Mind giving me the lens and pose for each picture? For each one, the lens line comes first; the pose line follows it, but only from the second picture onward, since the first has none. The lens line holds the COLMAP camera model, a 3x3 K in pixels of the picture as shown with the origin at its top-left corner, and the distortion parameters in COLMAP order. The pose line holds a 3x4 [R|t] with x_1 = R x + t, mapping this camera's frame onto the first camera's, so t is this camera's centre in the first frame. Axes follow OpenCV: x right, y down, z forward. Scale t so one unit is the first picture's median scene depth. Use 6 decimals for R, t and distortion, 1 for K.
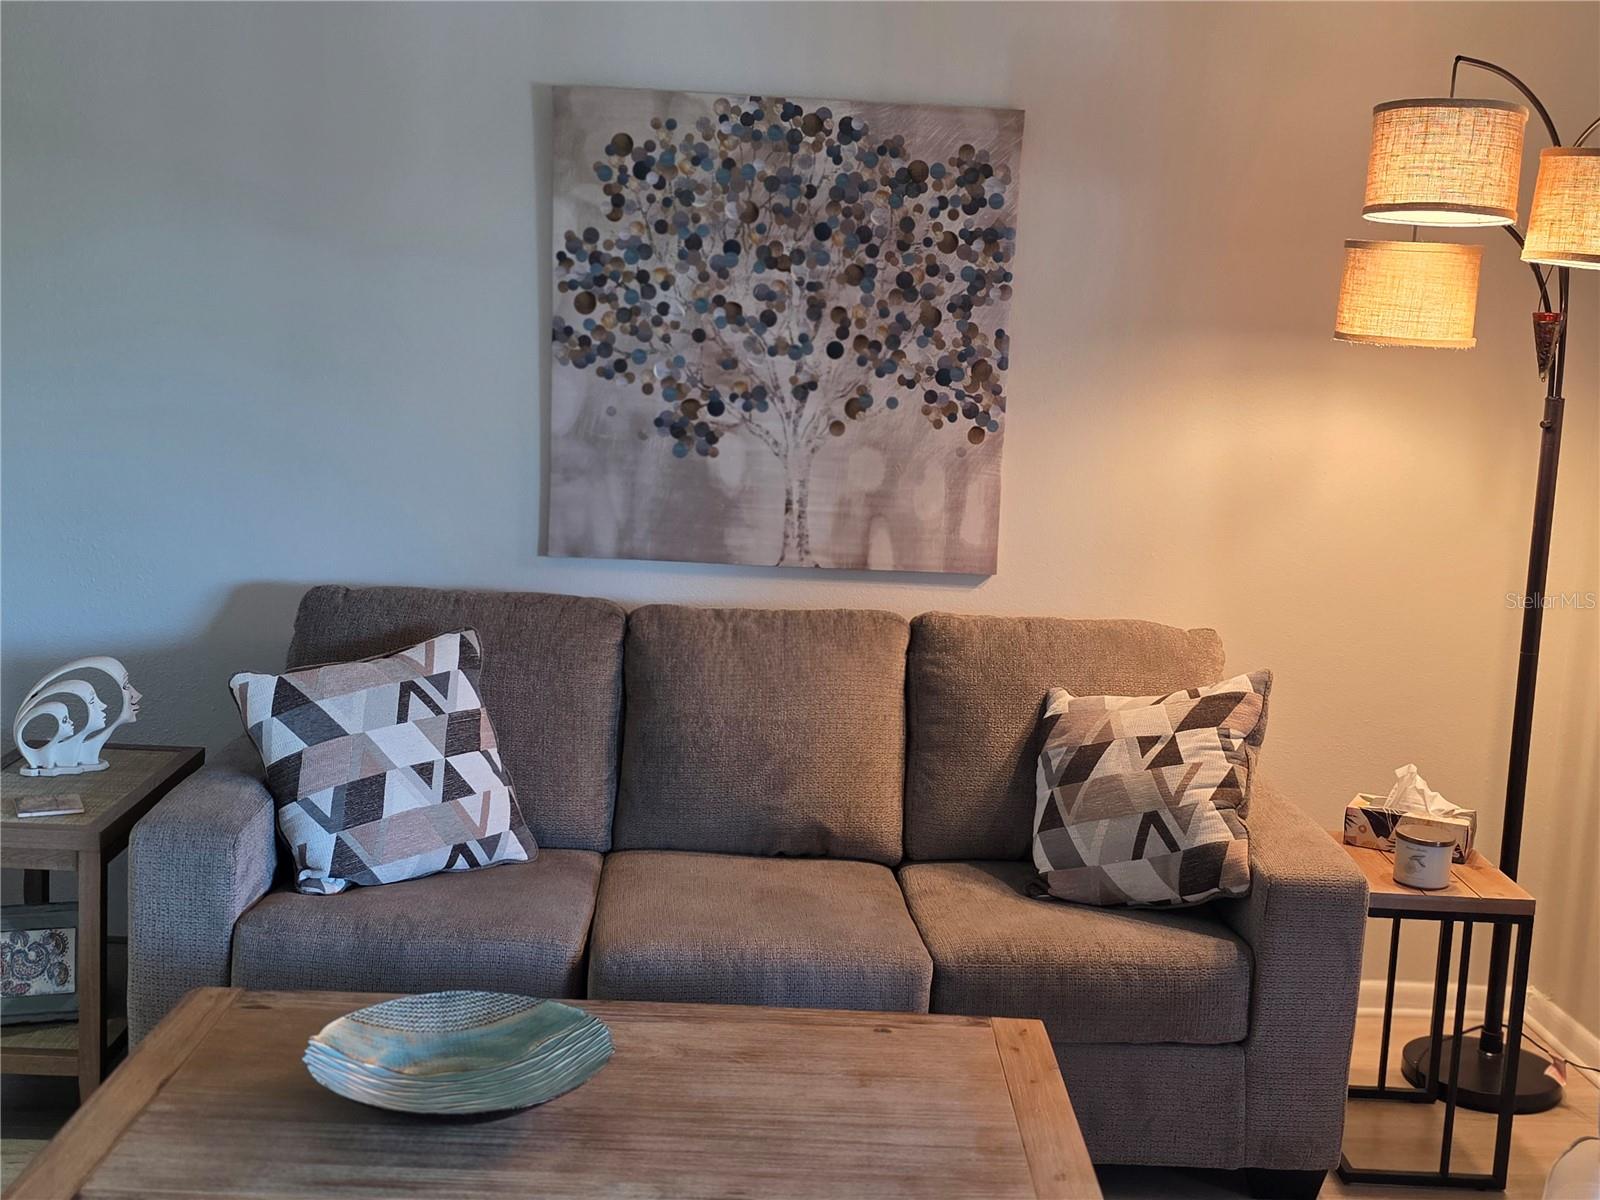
lens RADIAL K [[1845.5, 0, 801.6], [0, 1845.5, 628.5], [0, 0, 1]] dist [0.100071, -0.144311]
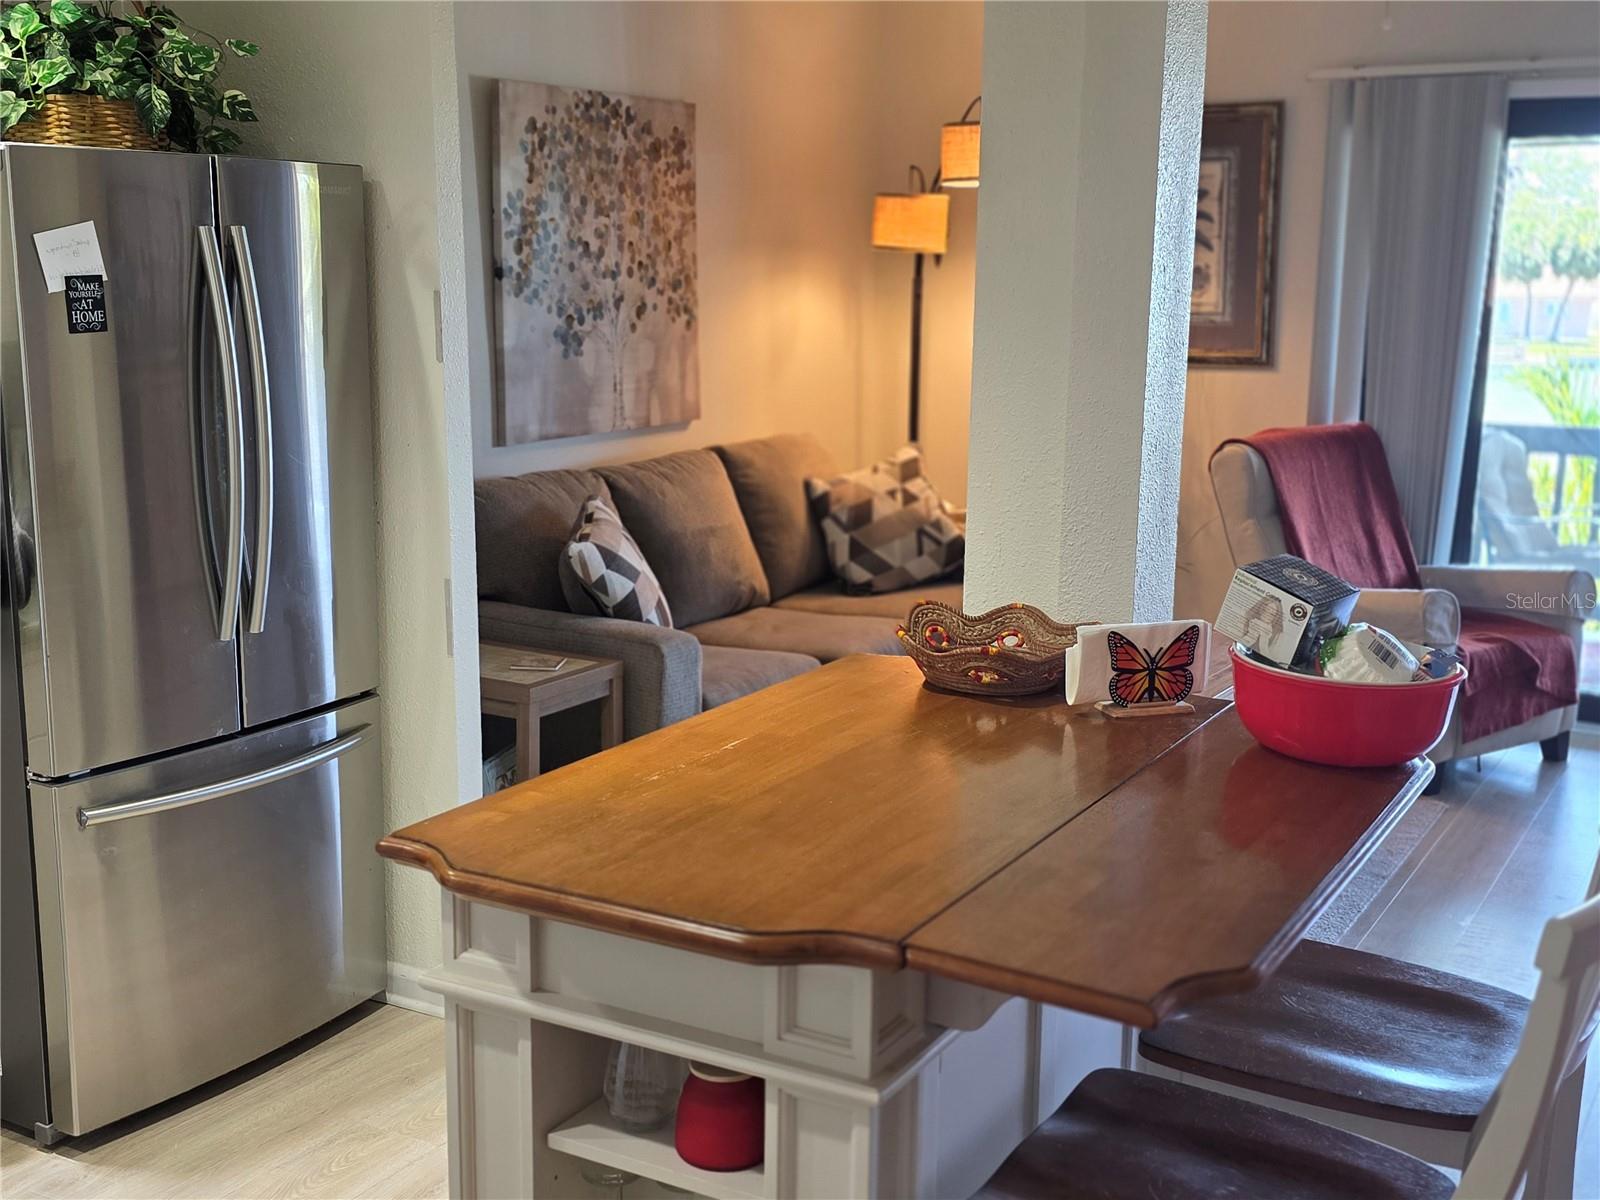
lens RADIAL K [[1845.5, 0, 801.6], [0, 1845.5, 628.5], [0, 0, 1]] dist [0.100071, -0.144311]
pose [[0.529290, -0.216407, 0.820378, -1.141776], [0.167421, 0.974552, 0.149060, -0.074950], [-0.831758, 0.058453, 0.552052, 0.126575]]
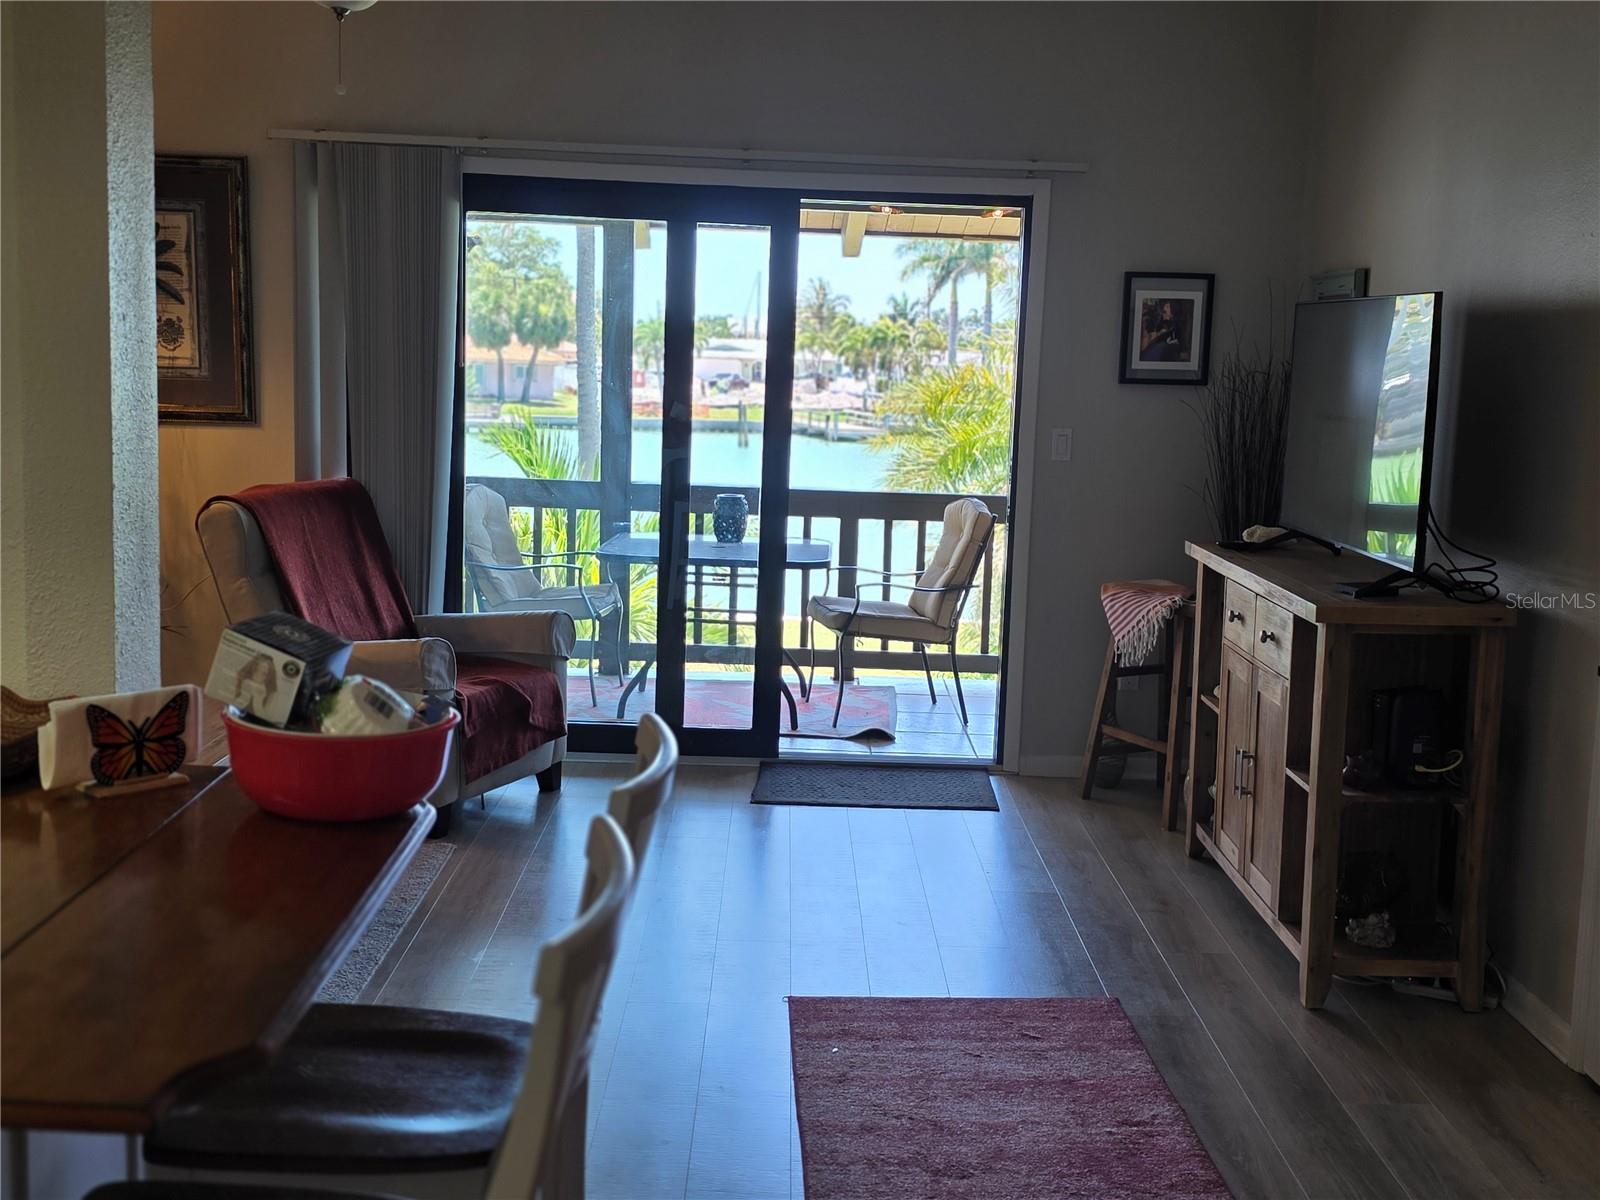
lens RADIAL K [[1845.5, 0, 801.6], [0, 1845.5, 628.5], [0, 0, 1]] dist [0.100071, -0.144311]
pose [[0.034506, -0.209674, 0.977162, -1.105262], [0.146130, 0.968295, 0.202611, -0.065678], [-0.988663, 0.135801, 0.064052, 0.123097]]
